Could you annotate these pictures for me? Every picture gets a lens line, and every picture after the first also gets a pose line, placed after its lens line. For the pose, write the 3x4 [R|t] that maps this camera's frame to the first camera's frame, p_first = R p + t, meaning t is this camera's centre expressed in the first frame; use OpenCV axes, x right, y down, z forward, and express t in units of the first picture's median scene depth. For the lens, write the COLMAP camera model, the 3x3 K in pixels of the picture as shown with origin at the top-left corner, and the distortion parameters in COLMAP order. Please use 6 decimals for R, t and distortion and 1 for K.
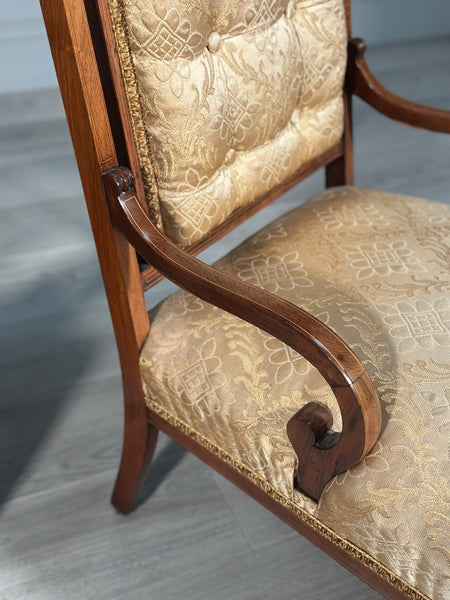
lens RADIAL K [[802.3, 0, 225.0], [0, 802.3, 300.0], [0, 0, 1]] dist [0.136762, 0.005149]
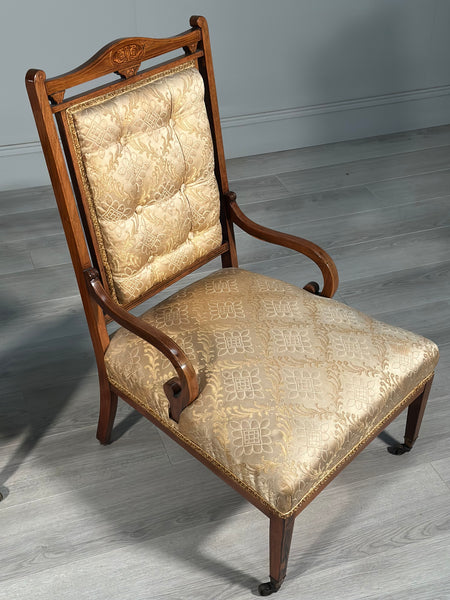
lens RADIAL K [[757.7, 0, 225.0], [0, 757.7, 300.0], [0, 0, 1]] dist [0.166091, 0.030466]
pose [[0.998010, 0.015358, -0.061159, 0.328528], [-0.017492, 0.999251, -0.034510, -0.011404], [0.060584, 0.035511, 0.997531, -0.953300]]
